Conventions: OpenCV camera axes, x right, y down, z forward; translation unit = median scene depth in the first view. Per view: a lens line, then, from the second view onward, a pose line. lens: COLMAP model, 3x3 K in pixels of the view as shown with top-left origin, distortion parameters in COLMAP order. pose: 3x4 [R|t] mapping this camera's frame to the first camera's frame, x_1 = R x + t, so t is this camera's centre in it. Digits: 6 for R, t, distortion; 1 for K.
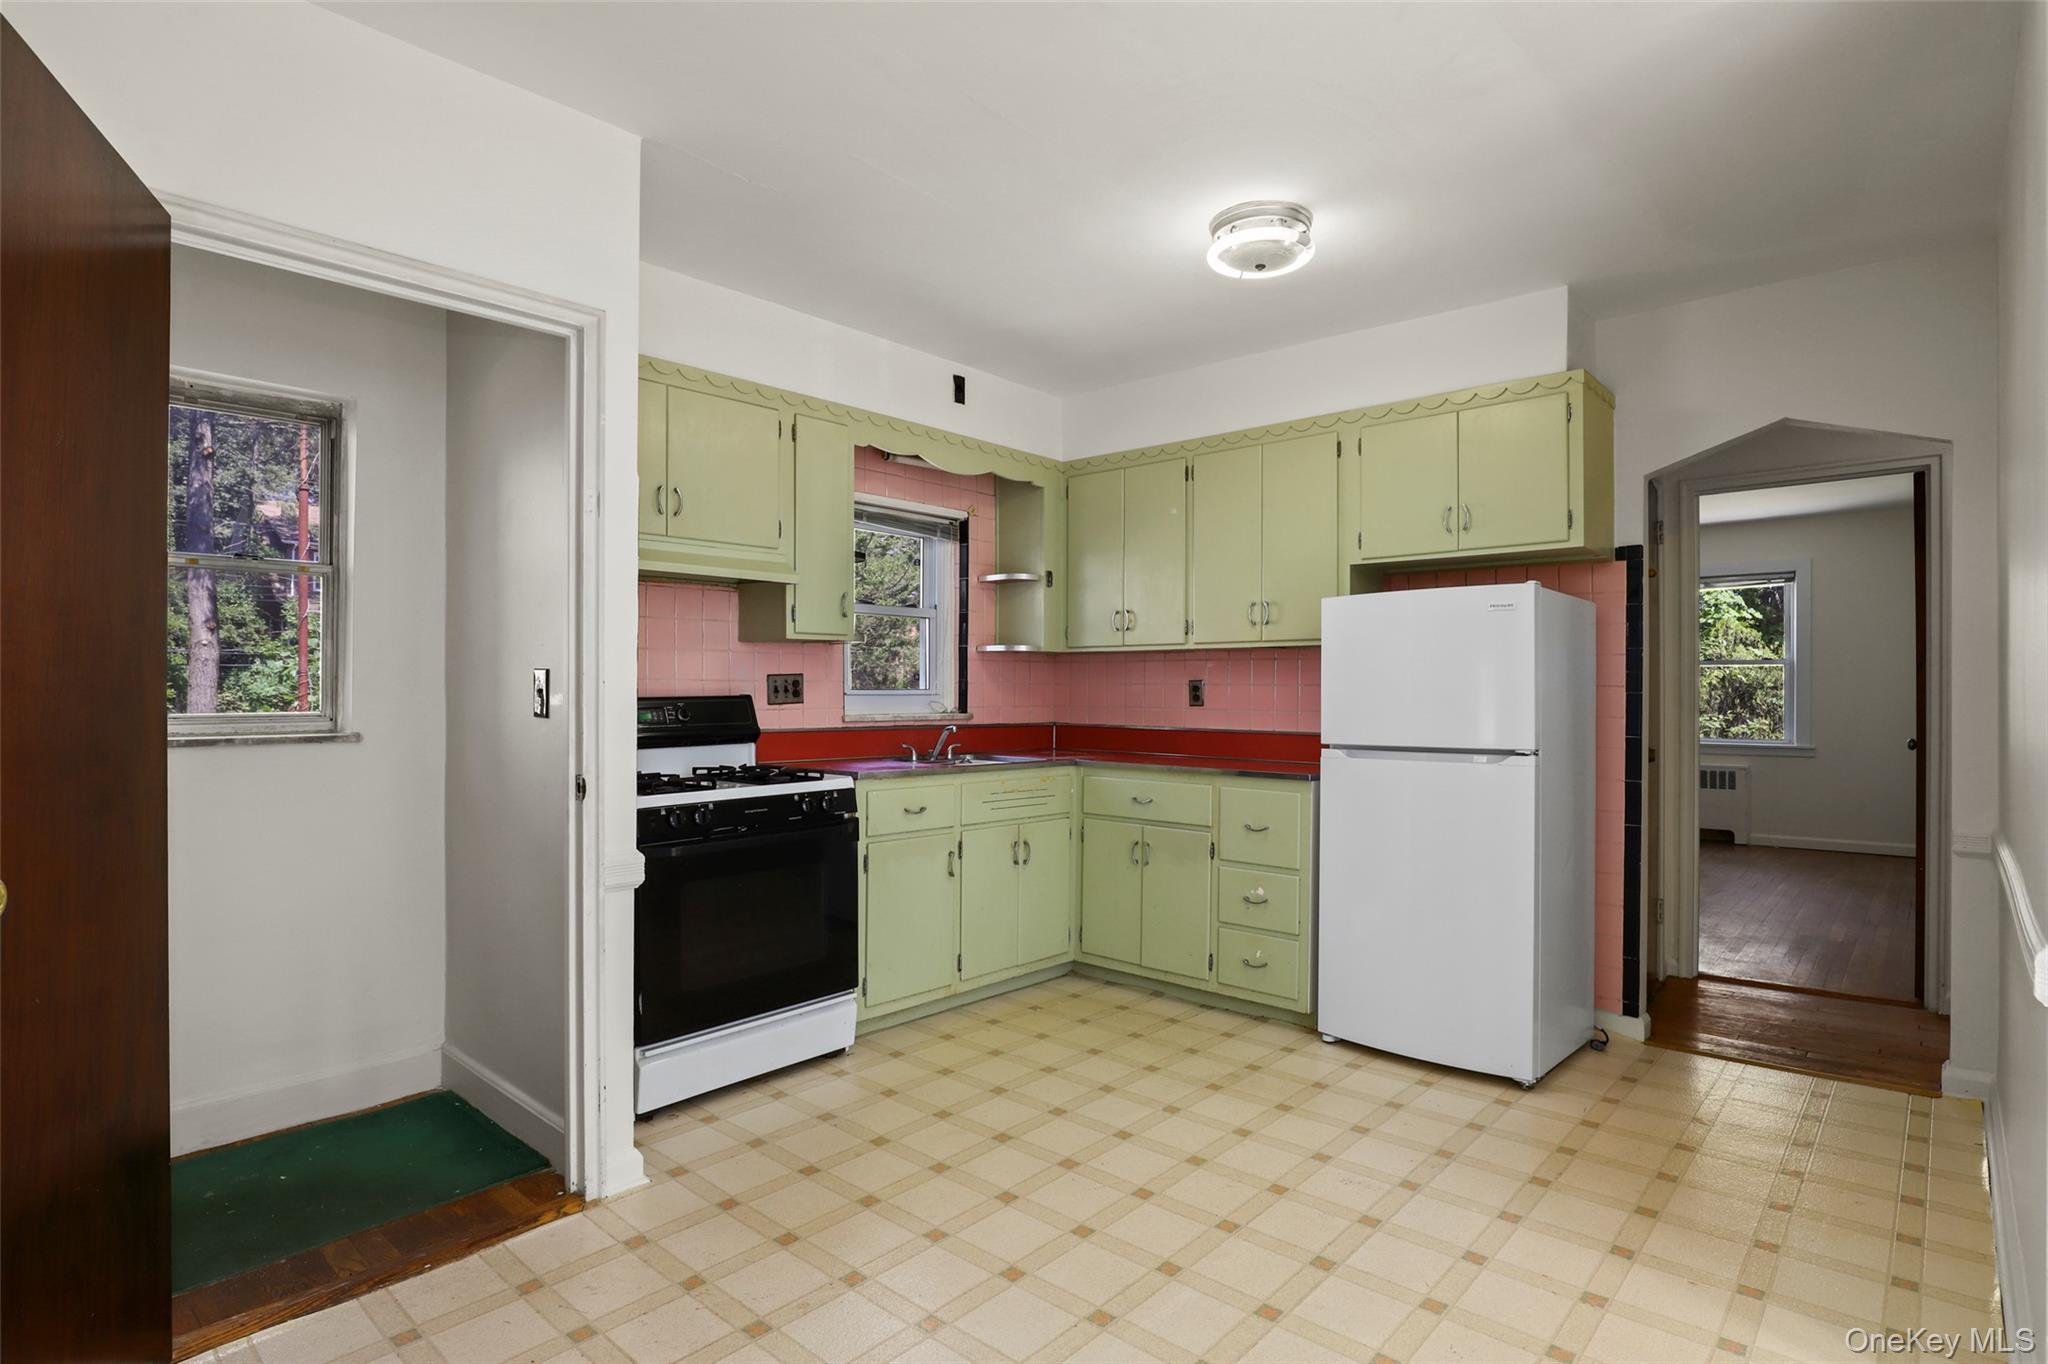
lens RADIAL K [[1055.0, 0, 1020.5], [0, 1055.0, 685.9], [0, 0, 1]] dist [-0.015572, 0.000201]
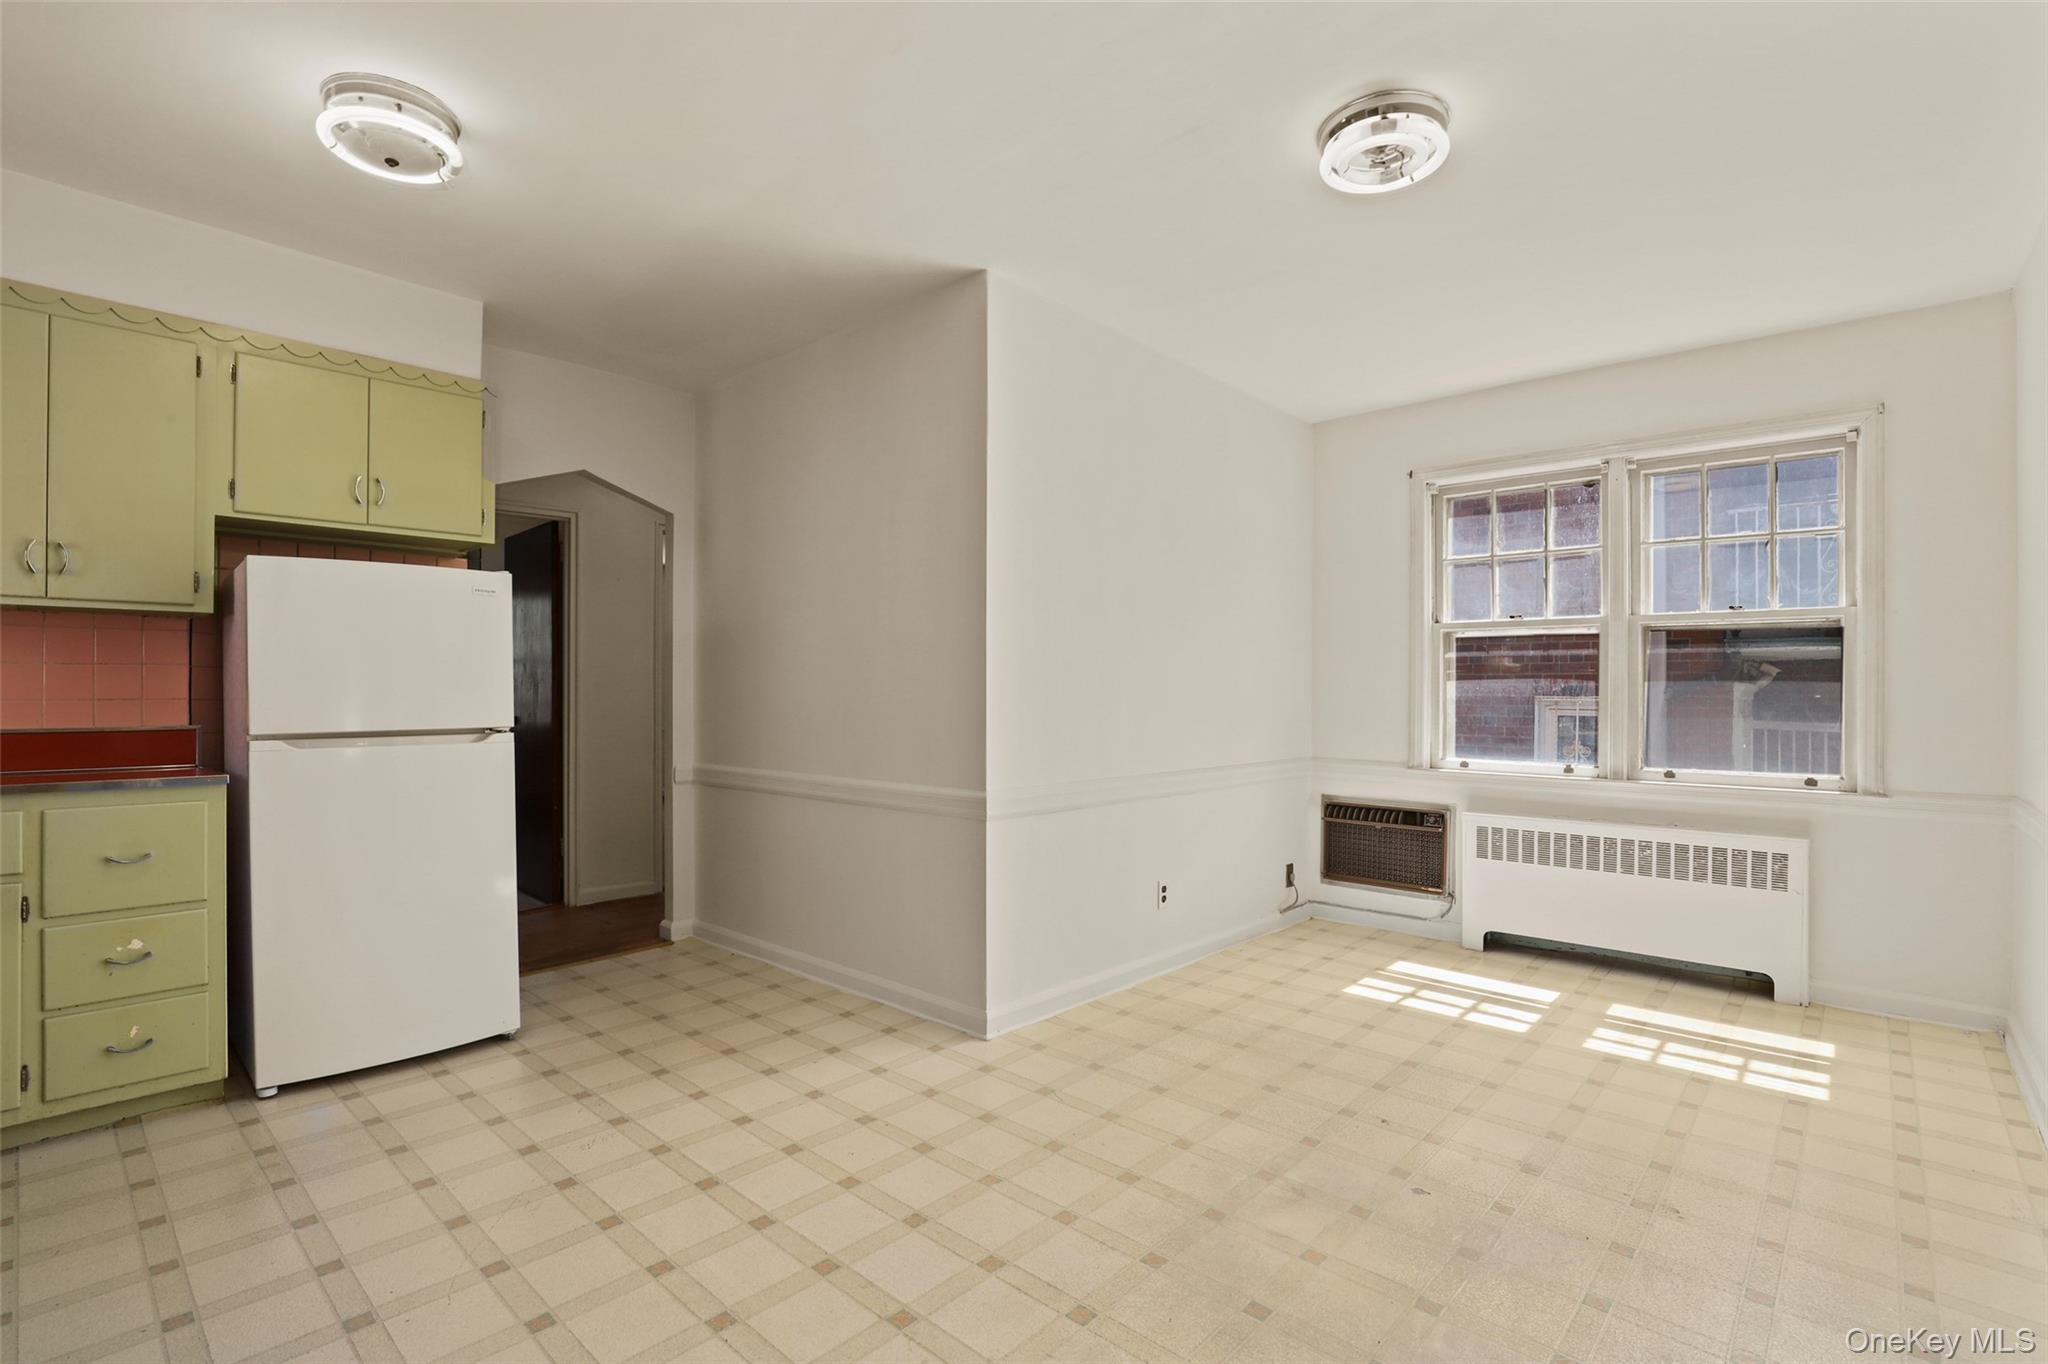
lens RADIAL K [[952.8, 0, 1019.6], [0, 952.8, 690.7], [0, 0, 1]] dist [-0.031241, 0.005298]
pose [[0.013324, -0.001595, 0.999910, -0.392832], [-0.004213, 0.999990, 0.001651, 0.015967], [-0.999902, -0.004235, 0.013317, 0.371413]]
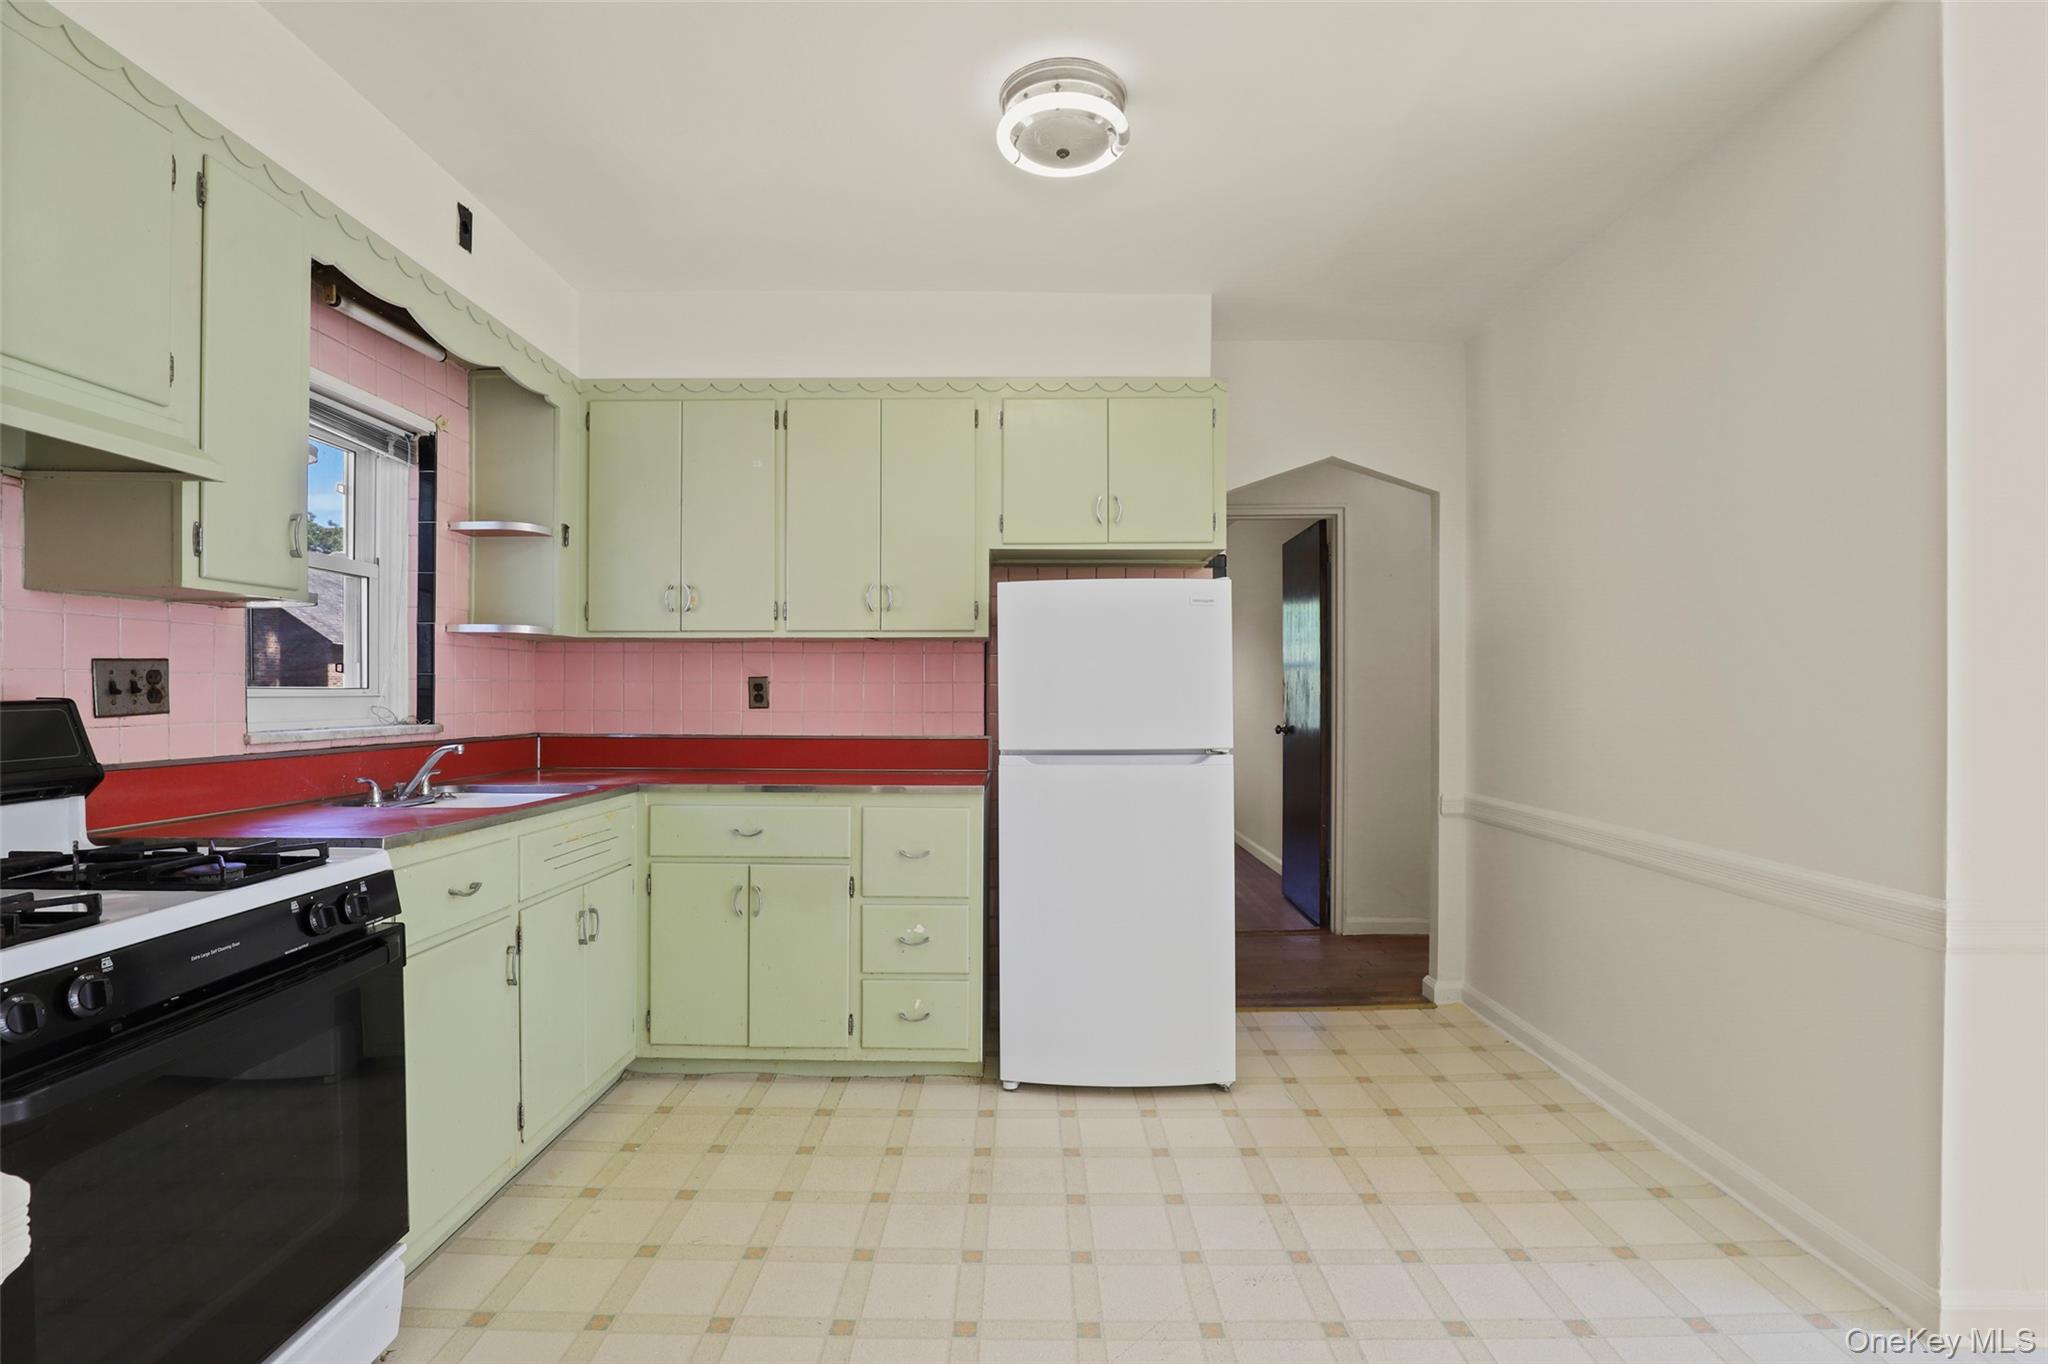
lens RADIAL K [[952.8, 0, 1019.6], [0, 952.8, 690.7], [0, 0, 1]] dist [-0.031241, 0.005298]
pose [[0.747233, -0.002524, 0.664557, -0.207502], [-0.000973, 0.999988, 0.004892, 0.002226], [-0.664561, -0.004302, 0.747221, 0.373390]]
